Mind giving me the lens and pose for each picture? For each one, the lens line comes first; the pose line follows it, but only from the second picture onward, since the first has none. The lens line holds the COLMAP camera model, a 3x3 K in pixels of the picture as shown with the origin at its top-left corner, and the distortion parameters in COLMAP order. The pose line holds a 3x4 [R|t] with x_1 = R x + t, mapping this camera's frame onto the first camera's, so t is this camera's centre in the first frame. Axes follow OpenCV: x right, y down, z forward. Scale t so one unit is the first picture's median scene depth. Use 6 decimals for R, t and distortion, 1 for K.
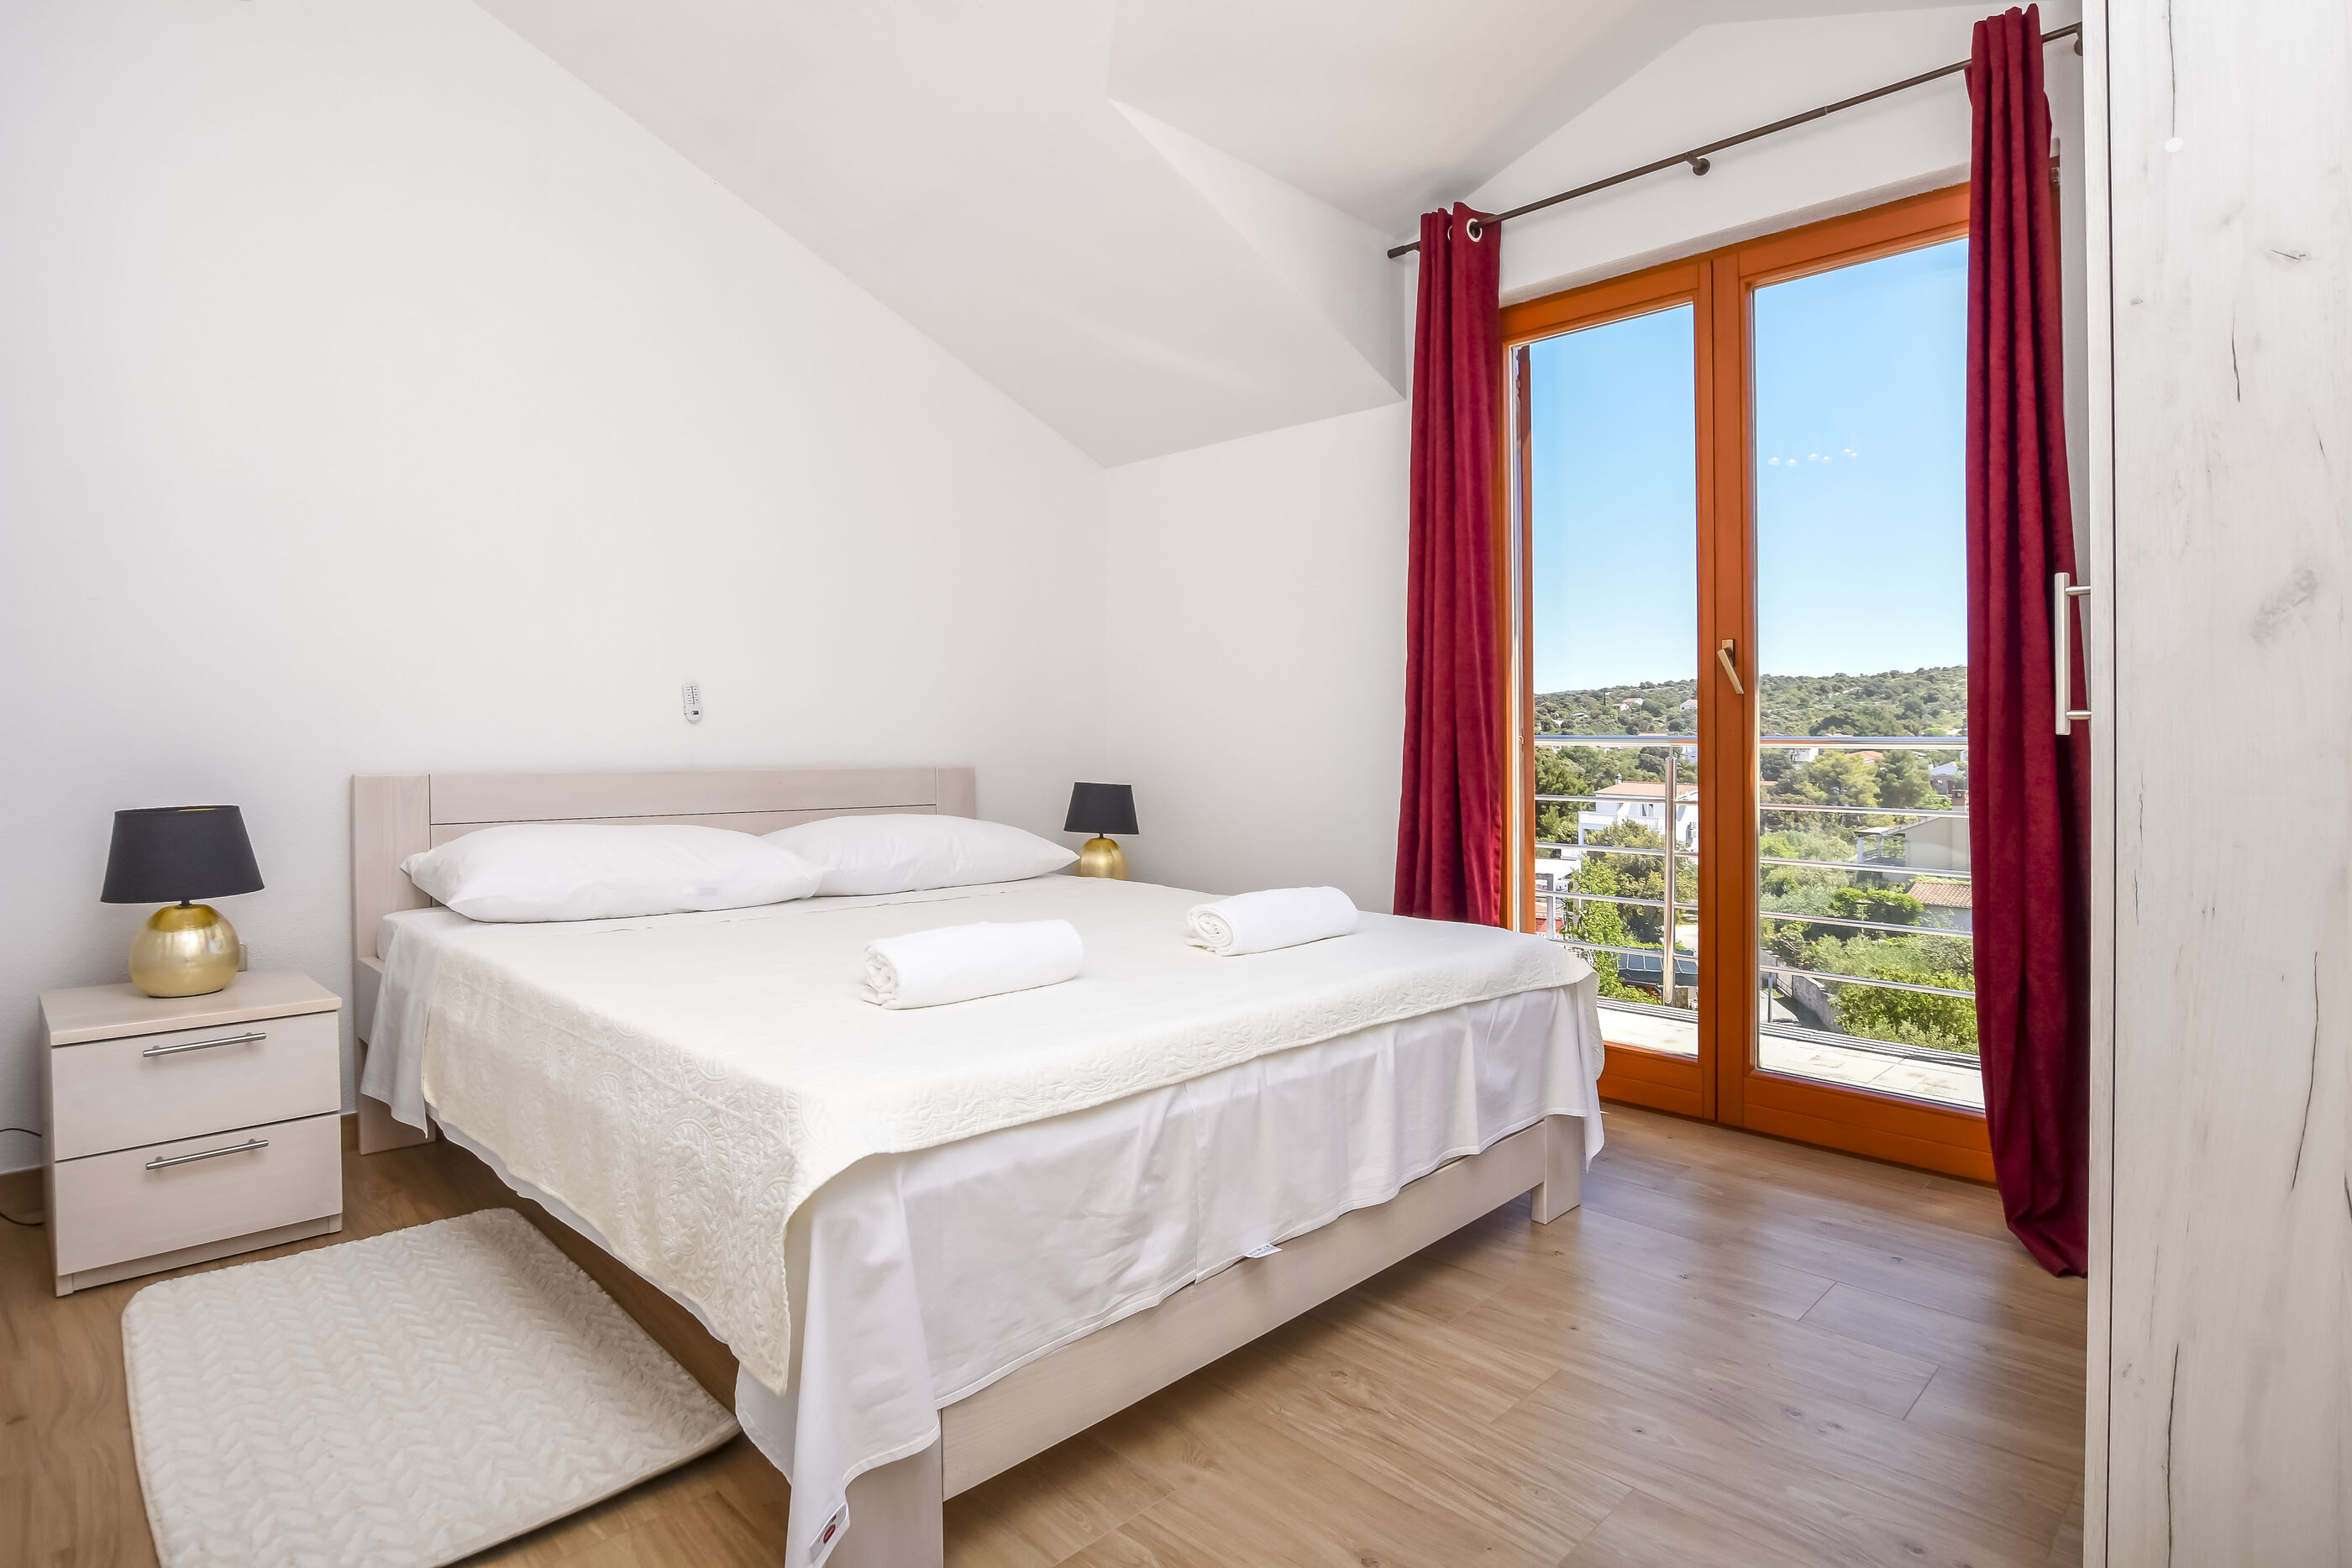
lens RADIAL K [[1206.9, 0, 1184.1], [0, 1206.9, 757.2], [0, 0, 1]] dist [-0.011487, -0.012637]
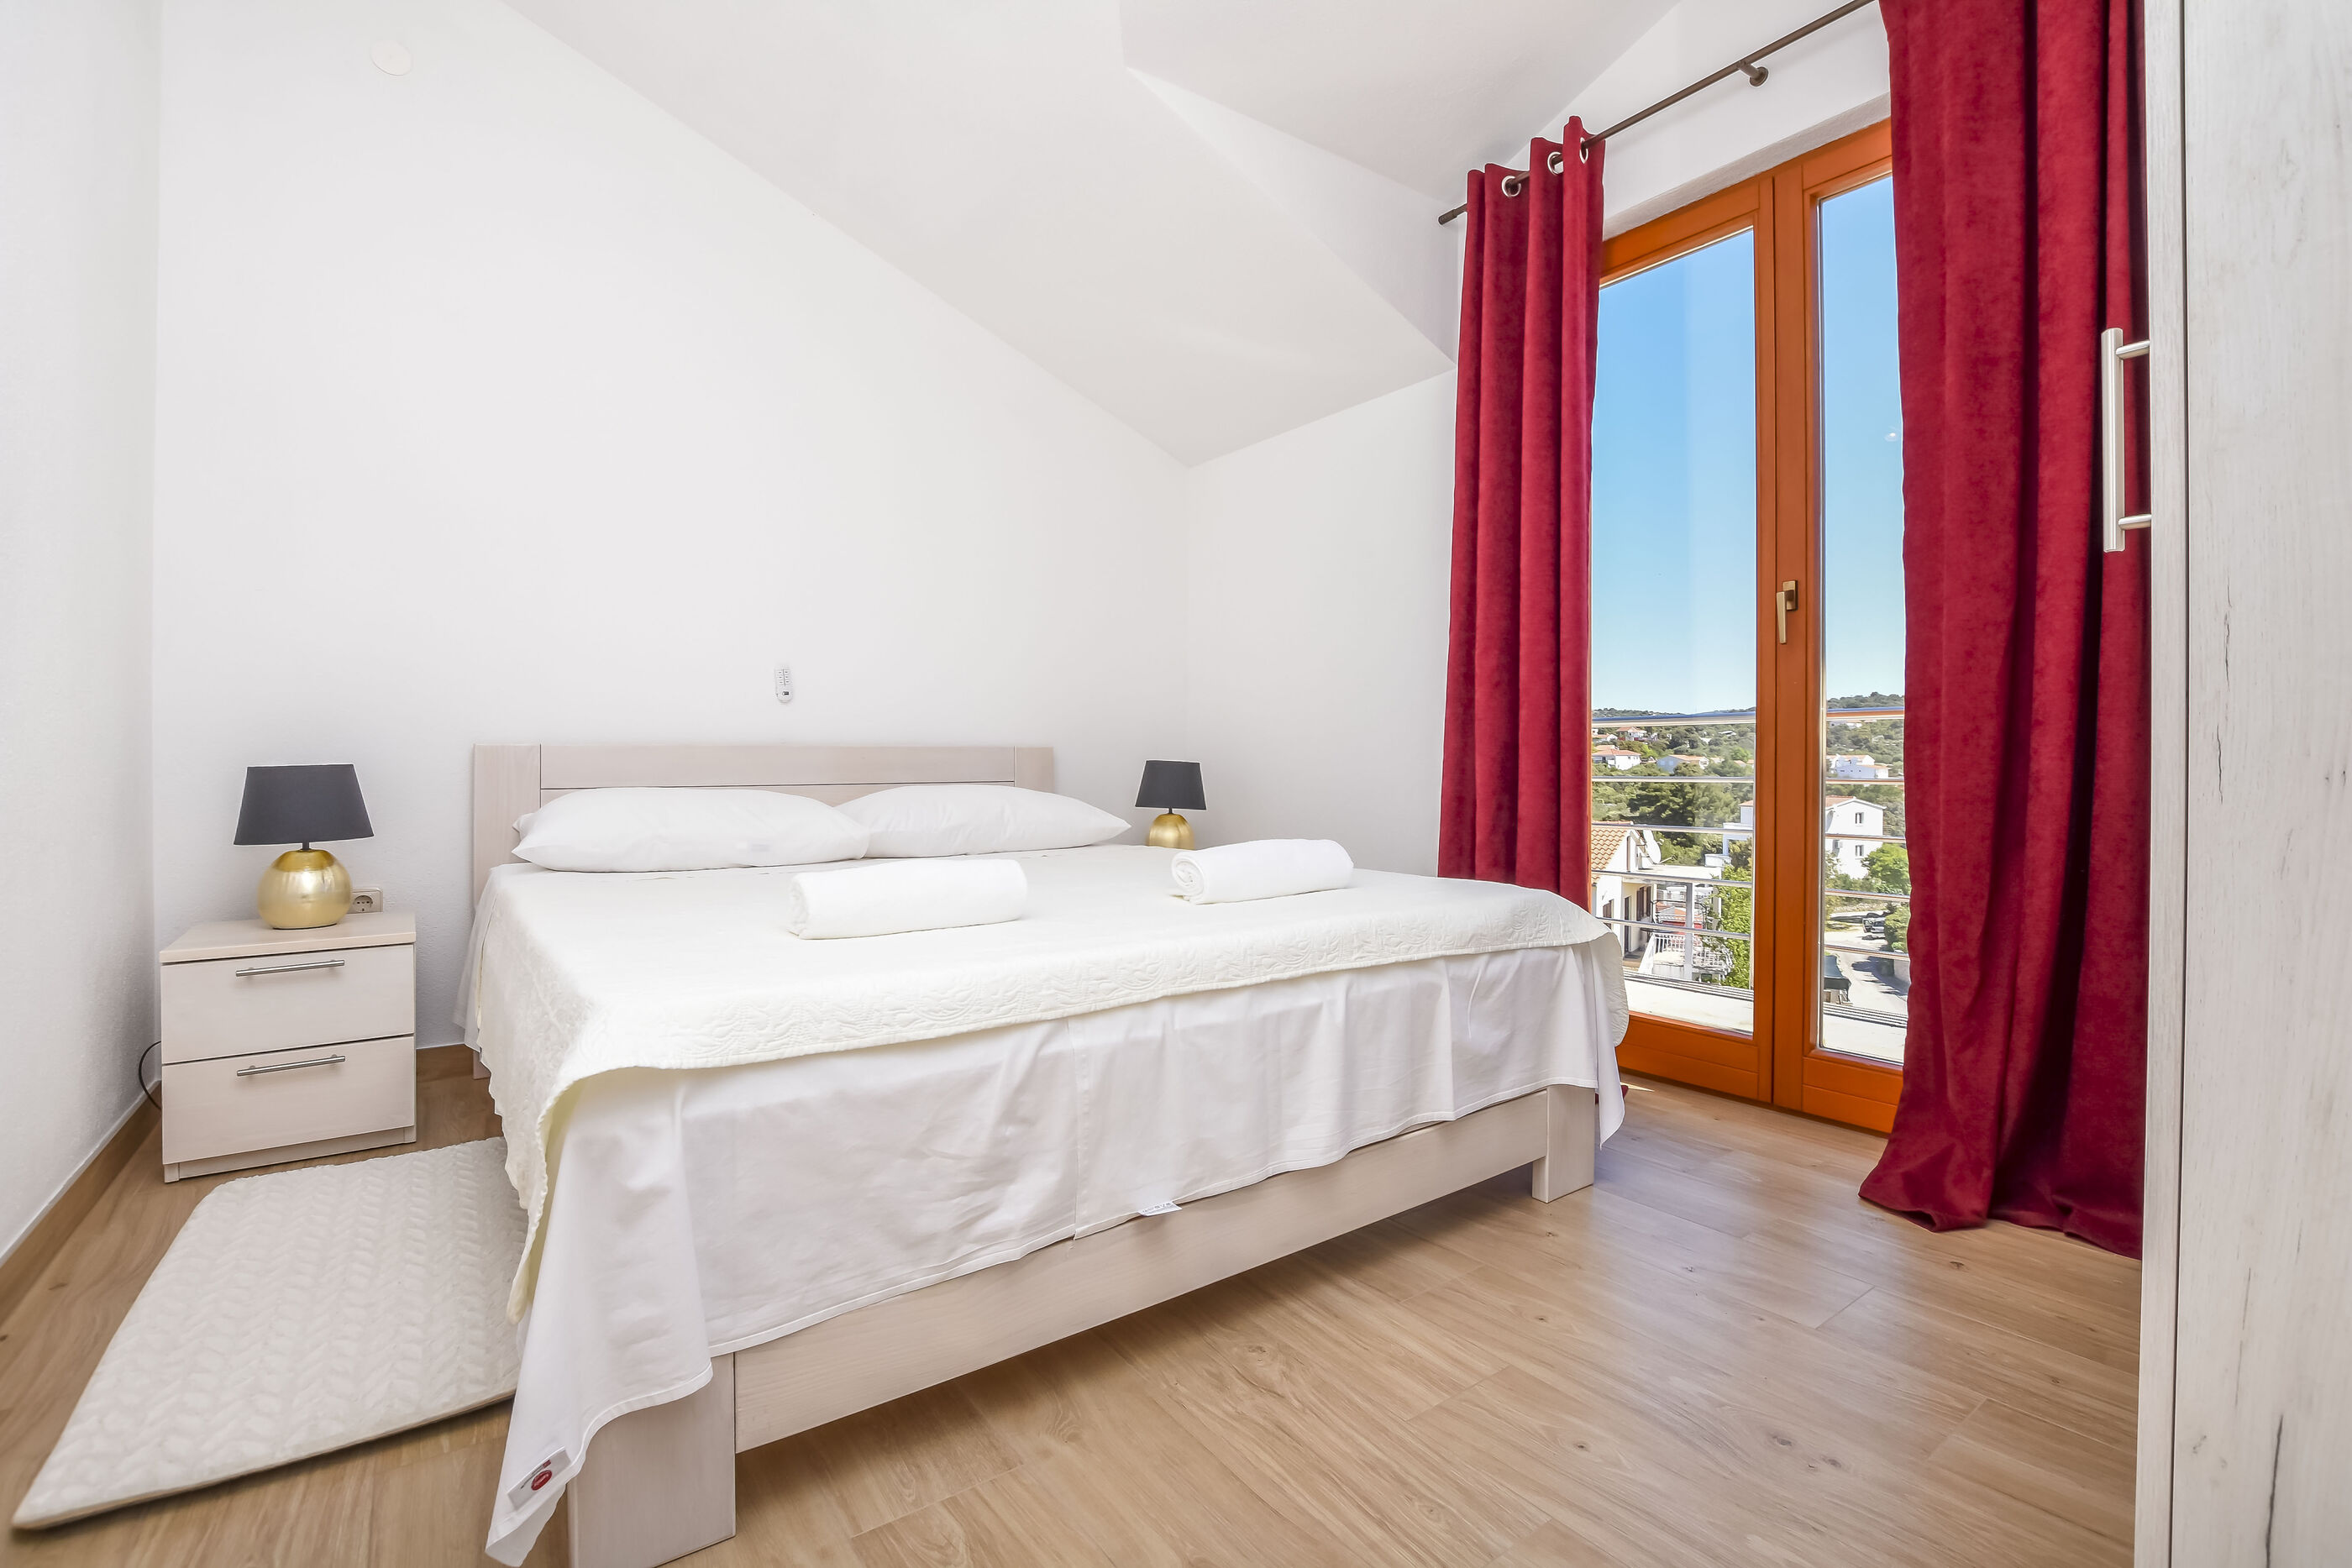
lens RADIAL K [[1062.2, 0, 1183.7], [0, 1062.2, 746.8], [0, 0, 1]] dist [-0.028040, -0.000309]
pose [[0.985667, -0.011863, -0.168282, 0.203238], [0.007033, 0.999547, -0.029266, 0.073911], [0.168553, 0.027663, 0.985304, 0.180169]]
